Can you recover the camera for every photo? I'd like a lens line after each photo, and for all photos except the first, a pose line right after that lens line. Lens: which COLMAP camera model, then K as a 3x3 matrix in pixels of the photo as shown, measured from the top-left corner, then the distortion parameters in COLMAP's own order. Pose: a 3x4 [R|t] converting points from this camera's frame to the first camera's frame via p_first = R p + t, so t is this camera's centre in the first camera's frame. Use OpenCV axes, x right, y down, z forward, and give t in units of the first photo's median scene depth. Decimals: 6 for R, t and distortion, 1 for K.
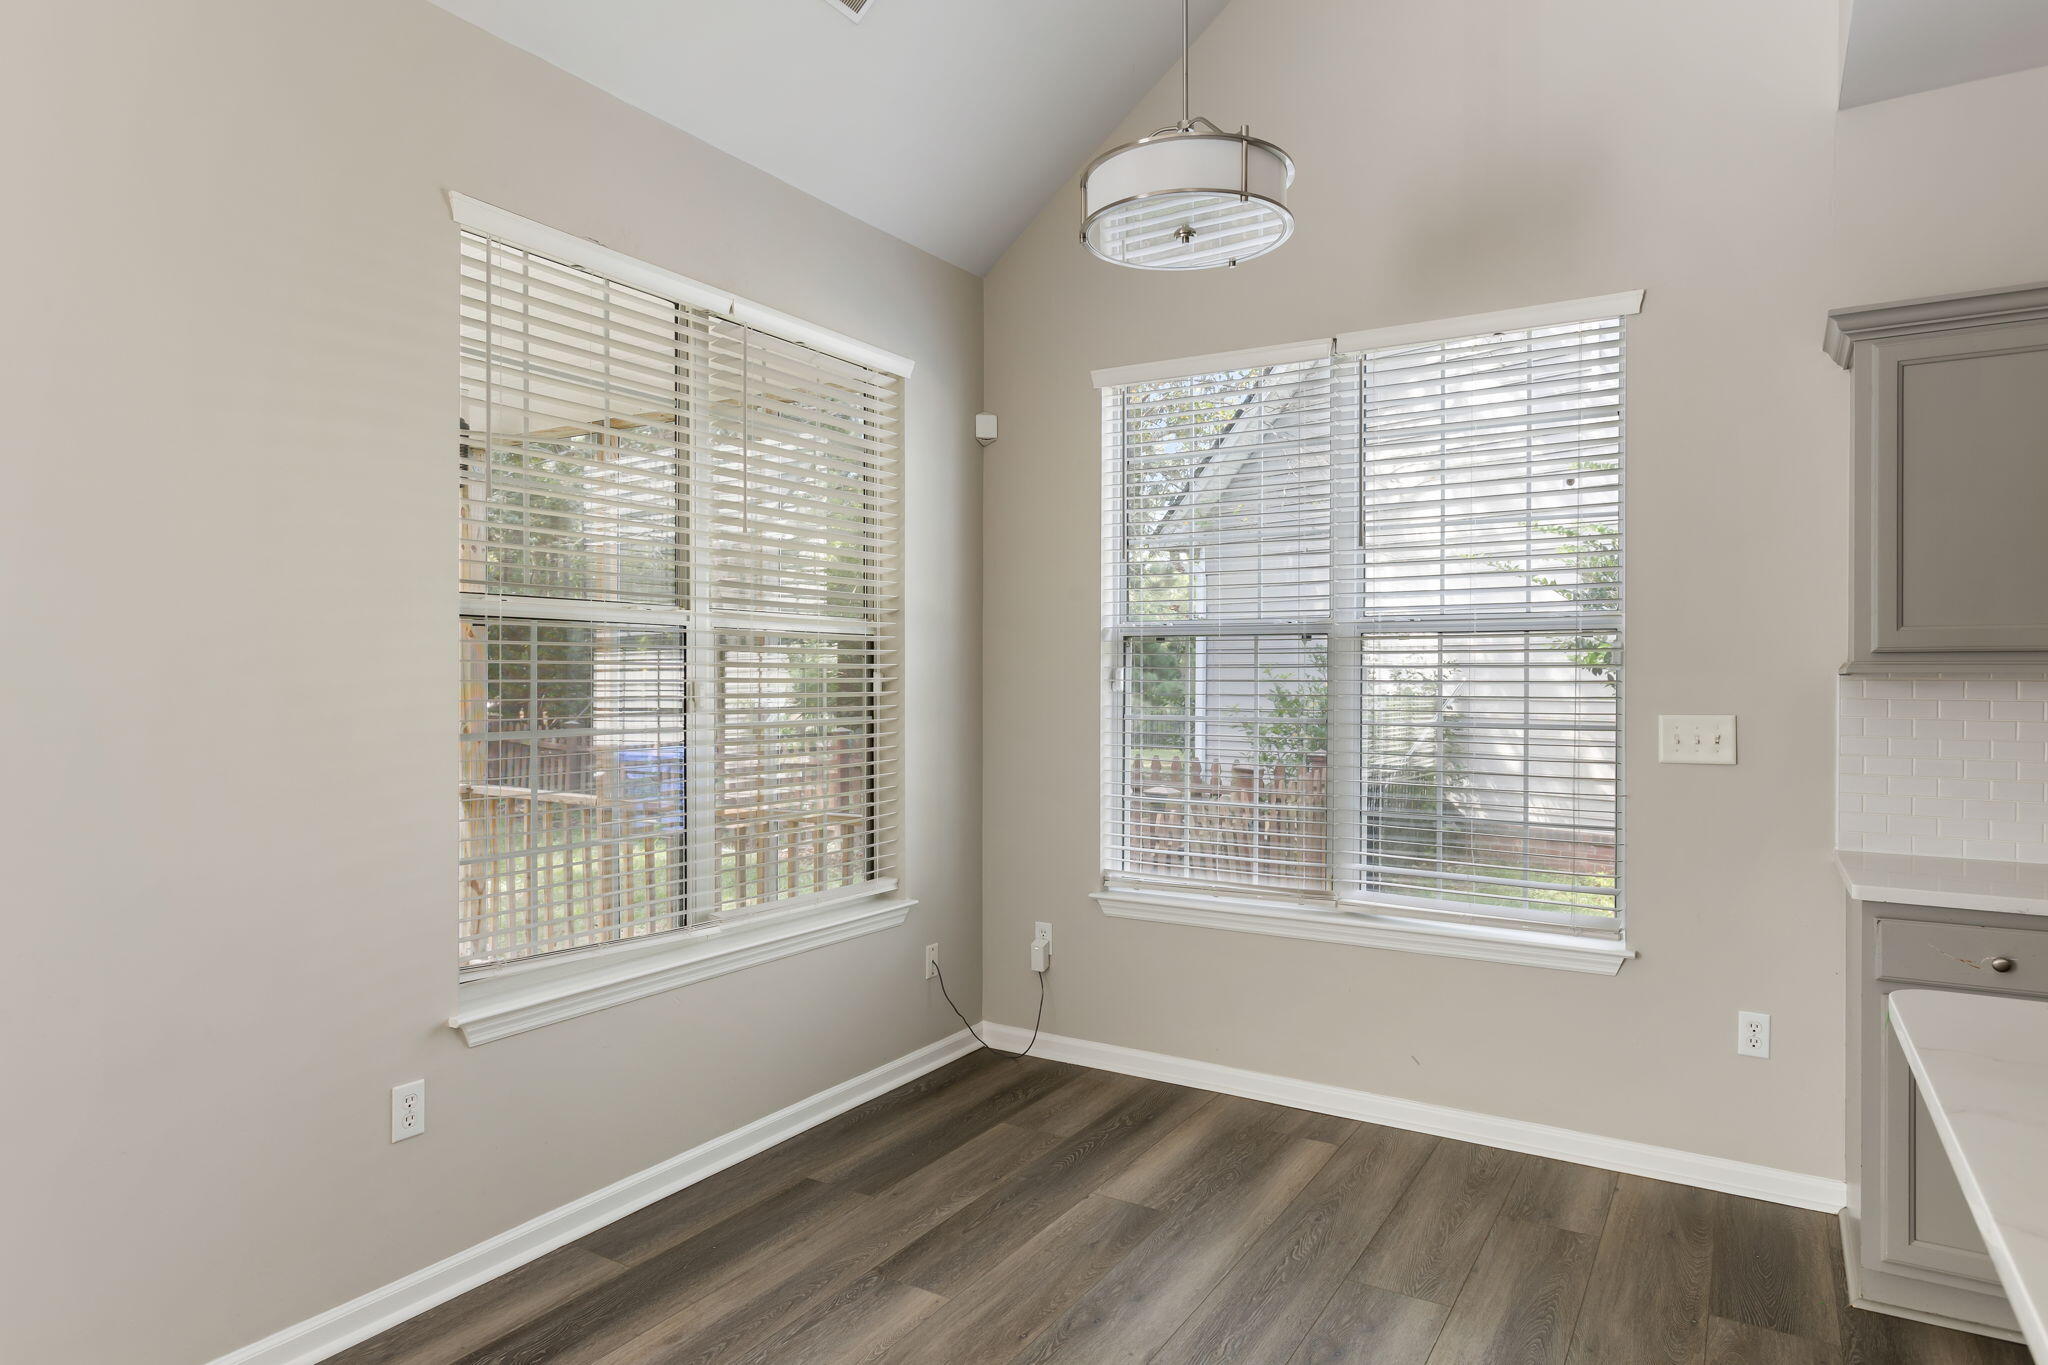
lens RADIAL K [[1227.8, 0, 1020.8], [0, 1227.8, 680.5], [0, 0, 1]] dist [0.004949, 0.001467]
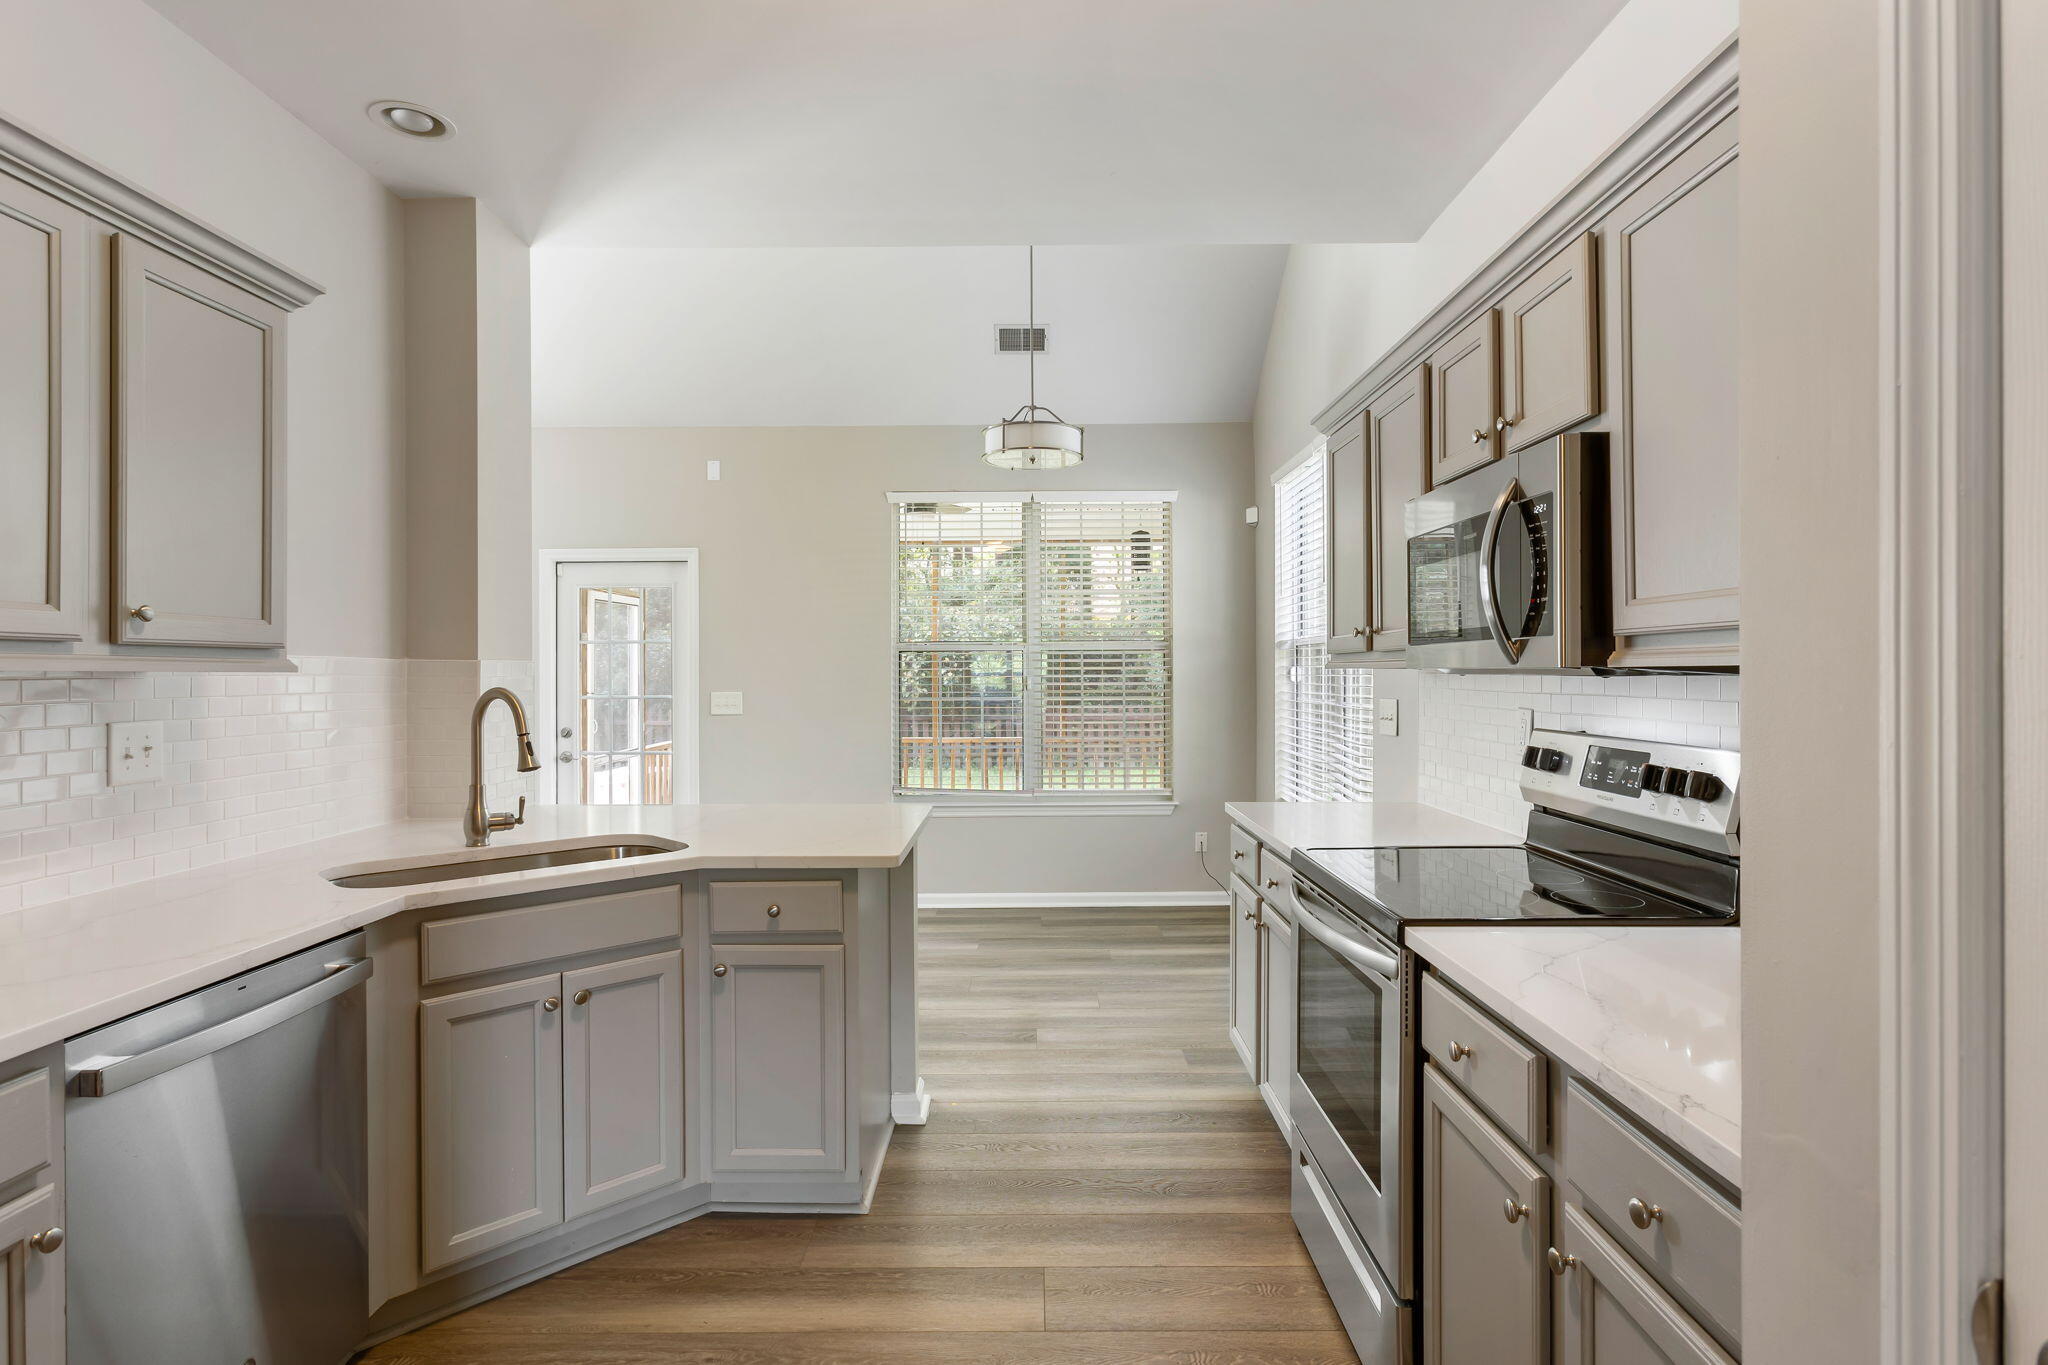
lens RADIAL K [[1039.6, 0, 1023.9], [0, 1039.6, 684.0], [0, 0, 1]] dist [0.002274, 0.000132]
pose [[0.516083, -0.007269, -0.856508, 1.011650], [0.010515, 0.999942, -0.002150, 0.010940], [0.856474, -0.007897, 0.516130, 0.053551]]
